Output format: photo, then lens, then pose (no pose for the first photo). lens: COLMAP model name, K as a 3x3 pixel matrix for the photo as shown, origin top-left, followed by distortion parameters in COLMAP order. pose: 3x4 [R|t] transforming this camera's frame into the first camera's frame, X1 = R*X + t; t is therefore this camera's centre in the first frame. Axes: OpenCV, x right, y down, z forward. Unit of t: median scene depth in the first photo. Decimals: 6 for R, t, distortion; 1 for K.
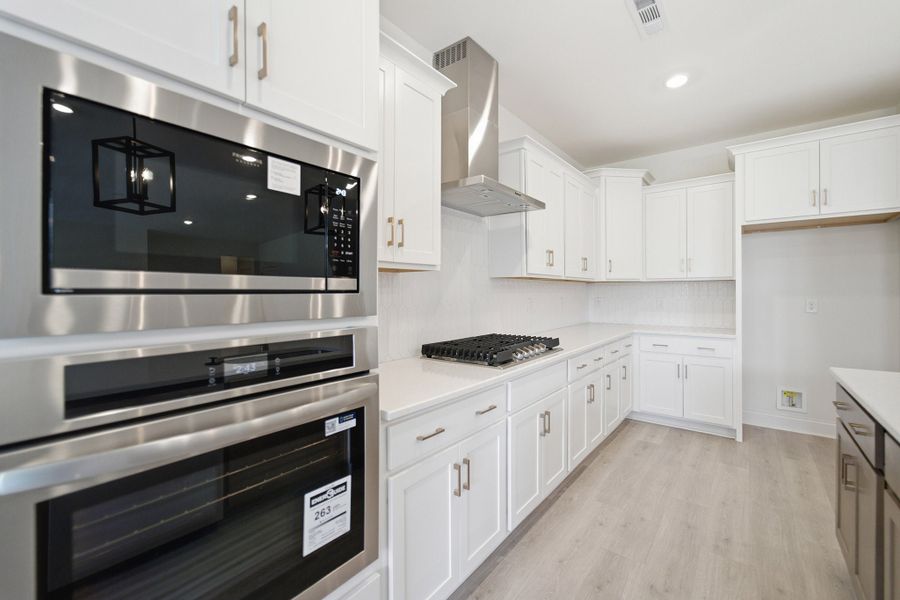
lens RADIAL K [[376.6, 0, 442.2], [0, 376.6, 291.8], [0, 0, 1]] dist [-0.010830, 0.000703]
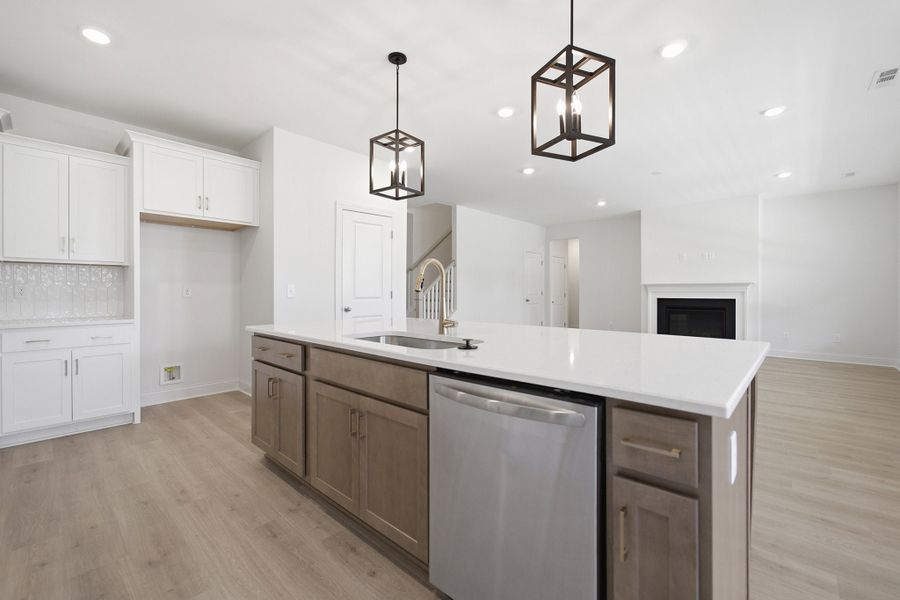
lens RADIAL K [[380.5, 0, 455.8], [0, 380.5, 289.5], [0, 0, 1]] dist [-0.015427, 0.000684]
pose [[0.056612, 0.003878, 0.998389, -0.196865], [0.001487, 0.999991, -0.003968, 0.043455], [-0.998395, 0.001710, 0.056606, 0.077963]]
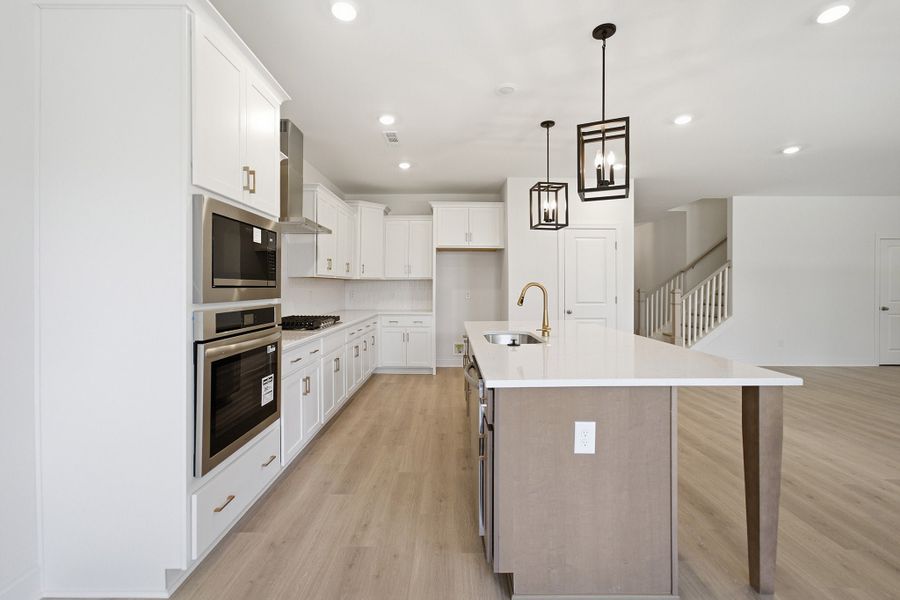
lens RADIAL K [[392.7, 0, 453.3], [0, 392.7, 285.0], [0, 0, 1]] dist [-0.038009, 0.000243]
pose [[0.770278, 0.003885, 0.637697, -0.298547], [-0.001133, 0.999988, -0.004723, -0.000213], [-0.637708, 0.002916, 0.770273, -0.461361]]
